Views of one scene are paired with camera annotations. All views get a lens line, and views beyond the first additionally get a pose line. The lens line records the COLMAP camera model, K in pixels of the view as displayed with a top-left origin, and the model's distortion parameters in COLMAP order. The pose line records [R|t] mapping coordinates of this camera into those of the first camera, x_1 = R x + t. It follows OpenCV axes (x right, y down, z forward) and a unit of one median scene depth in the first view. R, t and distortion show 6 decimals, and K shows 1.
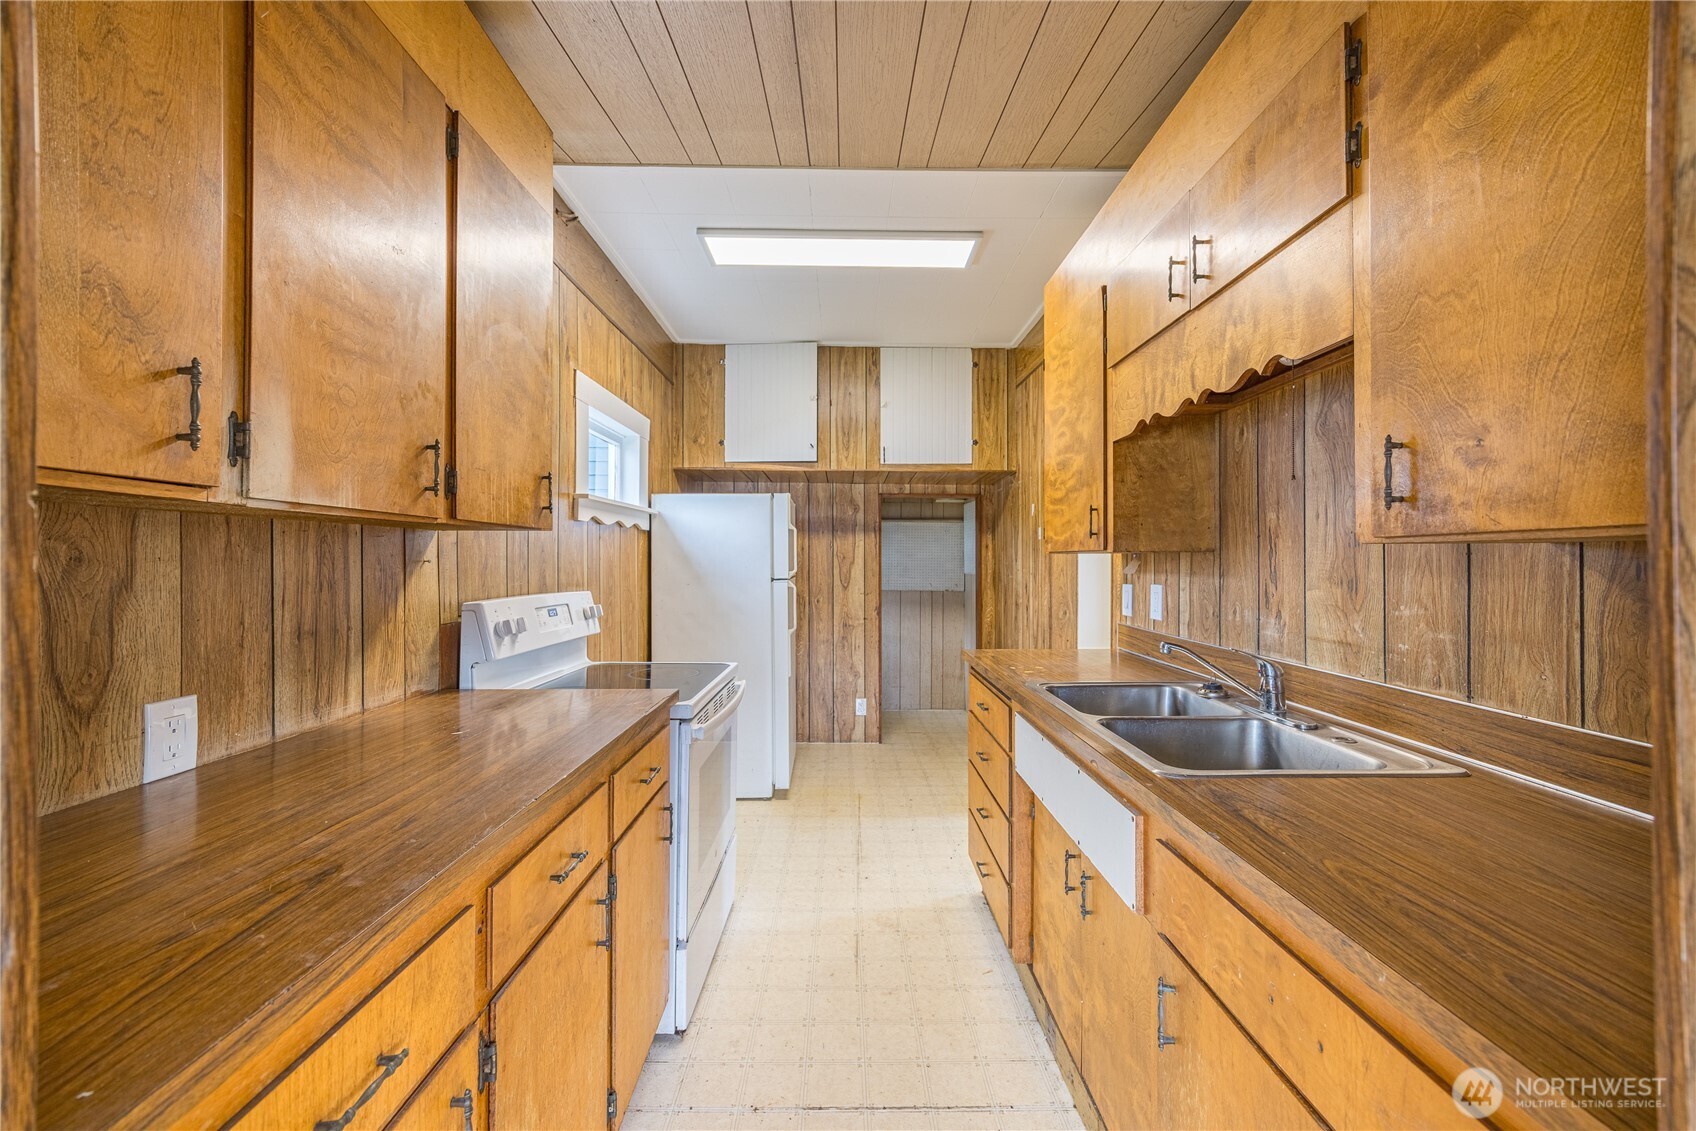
lens RADIAL K [[653.5, 0, 843.3], [0, 653.5, 558.1], [0, 0, 1]] dist [0.001168, -0.000557]
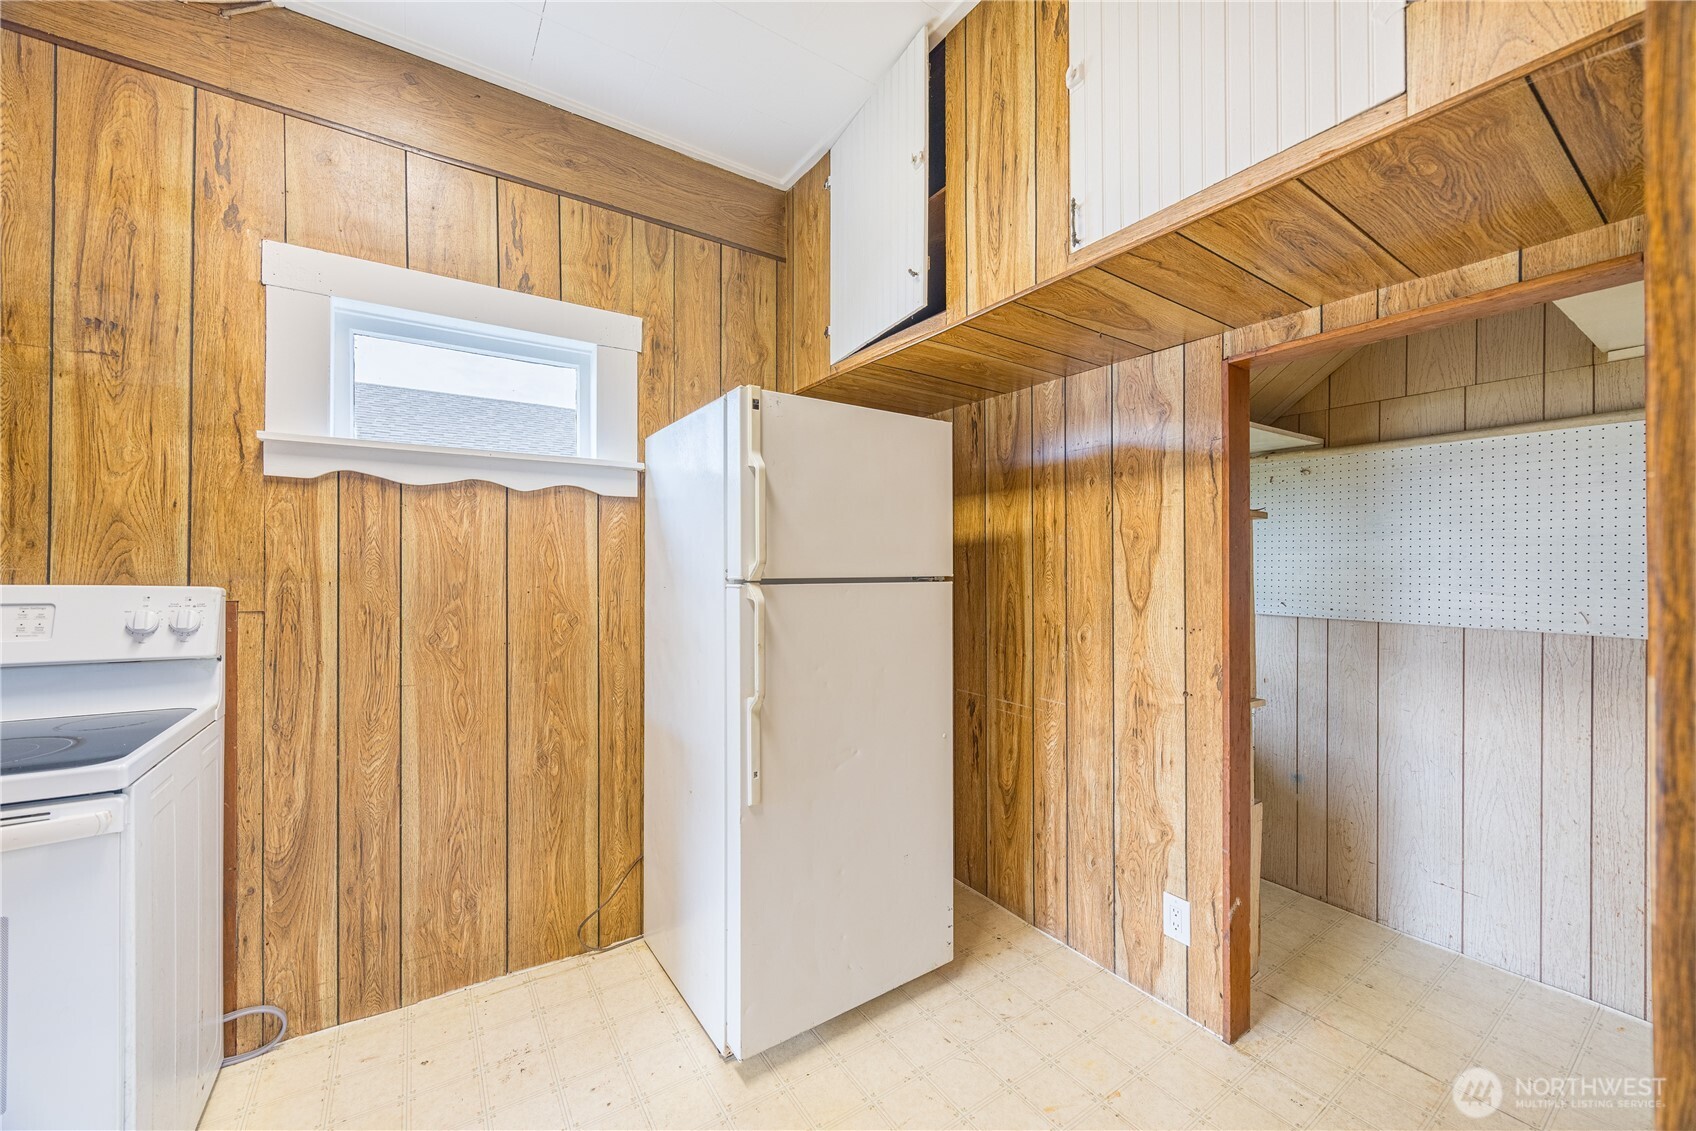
lens RADIAL K [[653.5, 0, 838.5], [0, 653.5, 568.0], [0, 0, 1]] dist [0.001168, -0.000557]
pose [[0.561103, -0.004617, -0.827733, 0.530651], [0.002597, 0.999989, -0.003818, 0.044137], [0.827742, -0.000008, 0.561109, 1.369986]]
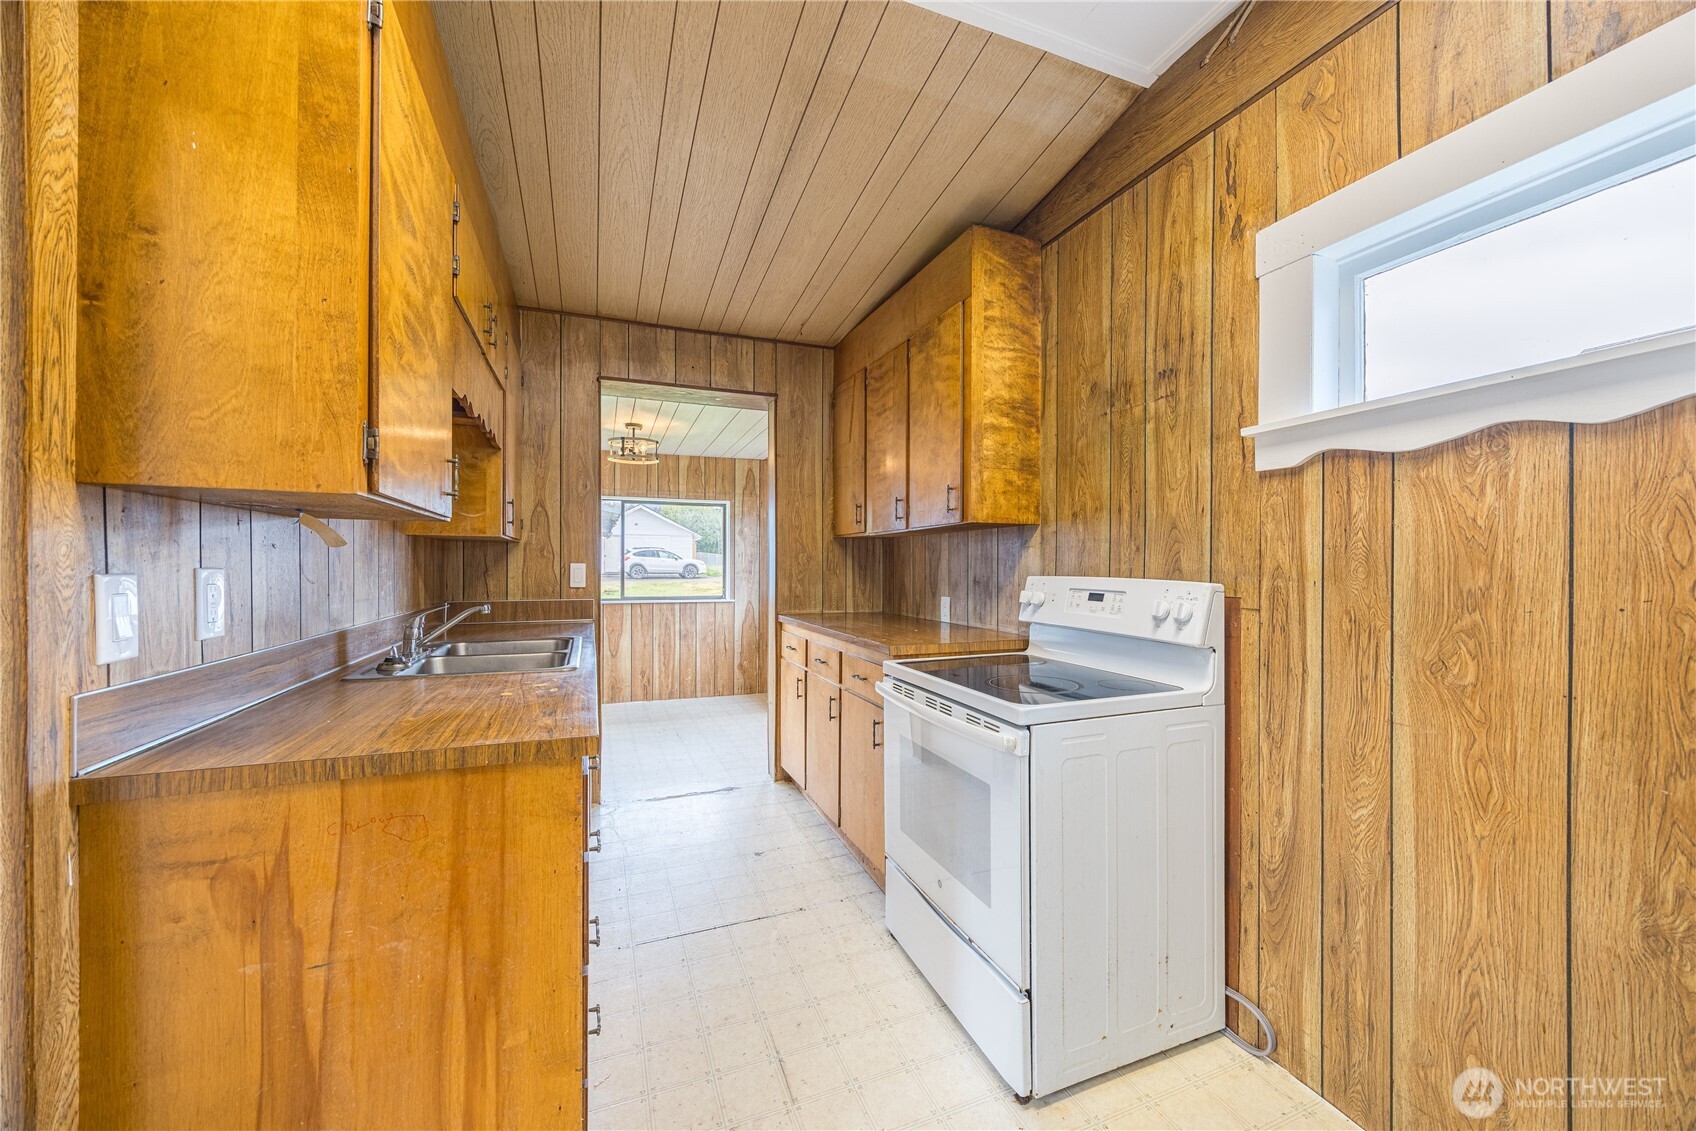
lens RADIAL K [[653.5, 0, 844.4], [0, 653.5, 568.1], [0, 0, 1]] dist [0.001168, -0.000557]
pose [[-0.931727, -0.001918, -0.363154, 0.231913], [-0.001875, 0.999998, -0.000471, 0.043615], [0.363155, 0.000242, -0.931729, 1.784134]]
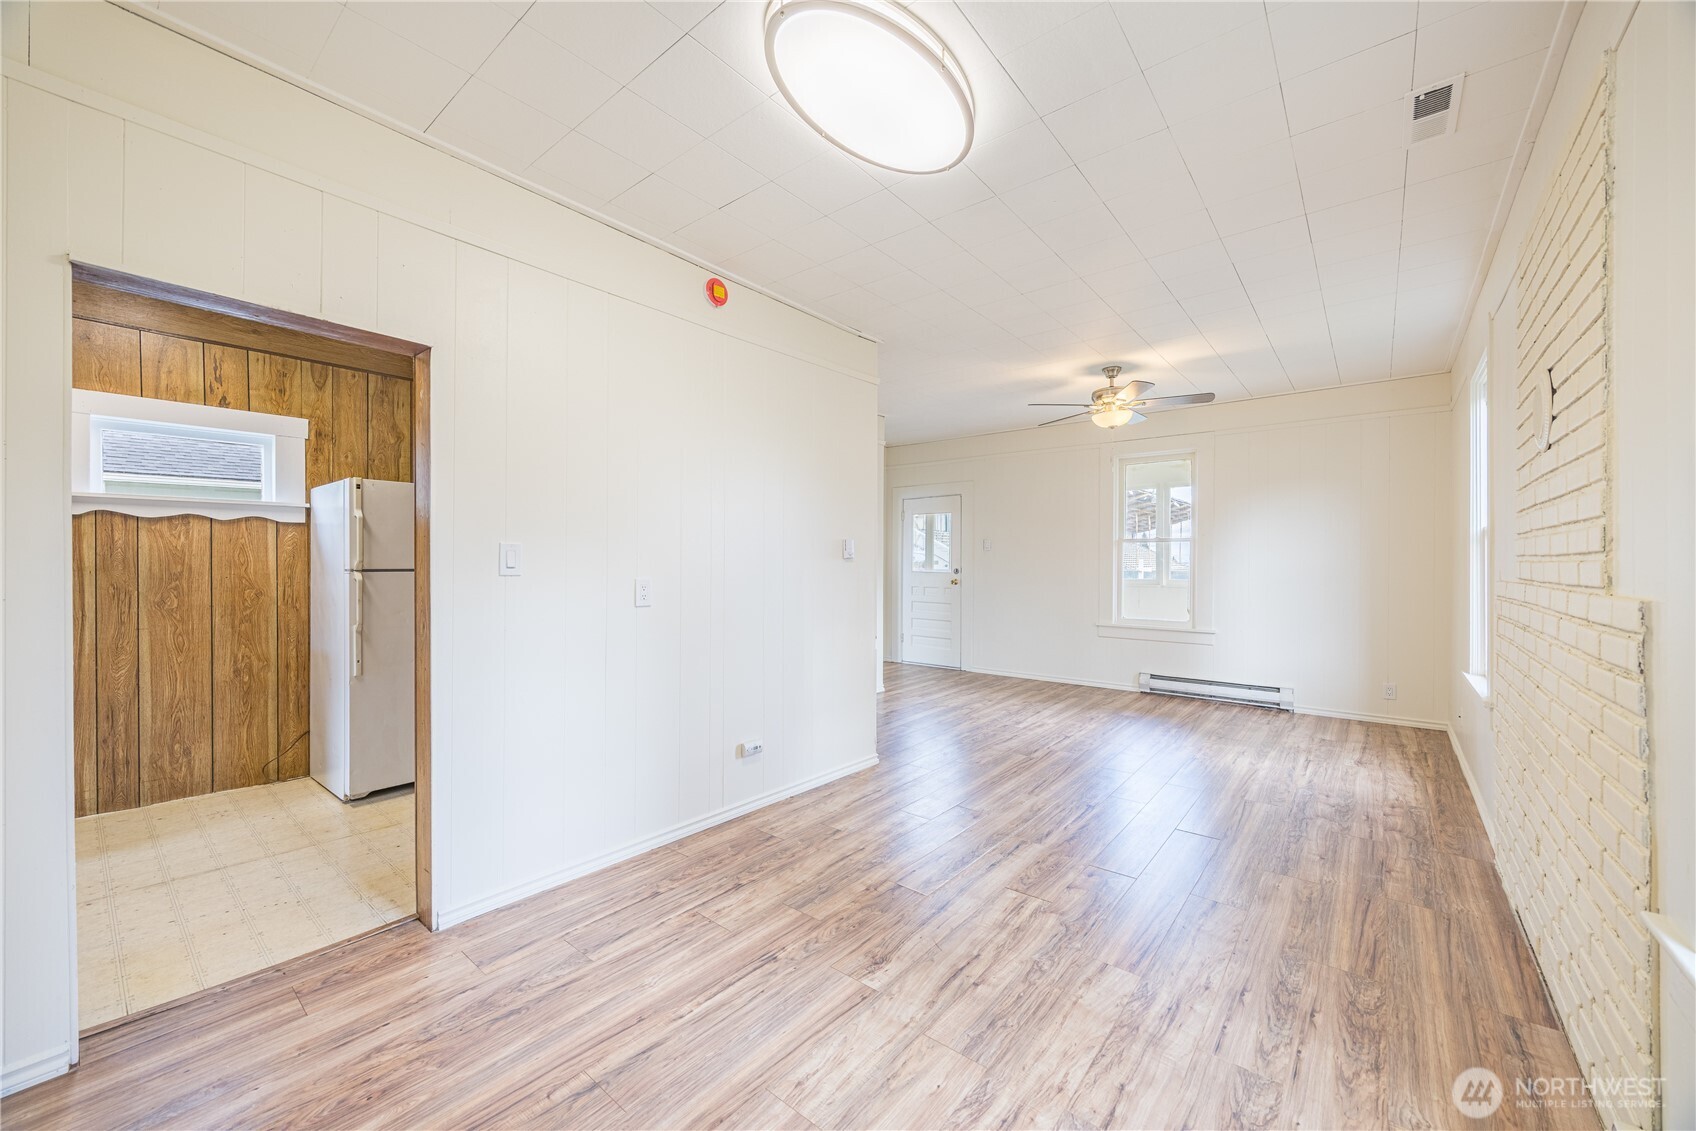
lens RADIAL K [[653.5, 0, 850.7], [0, 653.5, 568.5], [0, 0, 1]] dist [0.001168, -0.000557]
pose [[0.784281, 0.001248, -0.620405, 1.787033], [0.001633, 0.999990, 0.004075, 0.047485], [0.620404, -0.004209, 0.784271, 1.207719]]
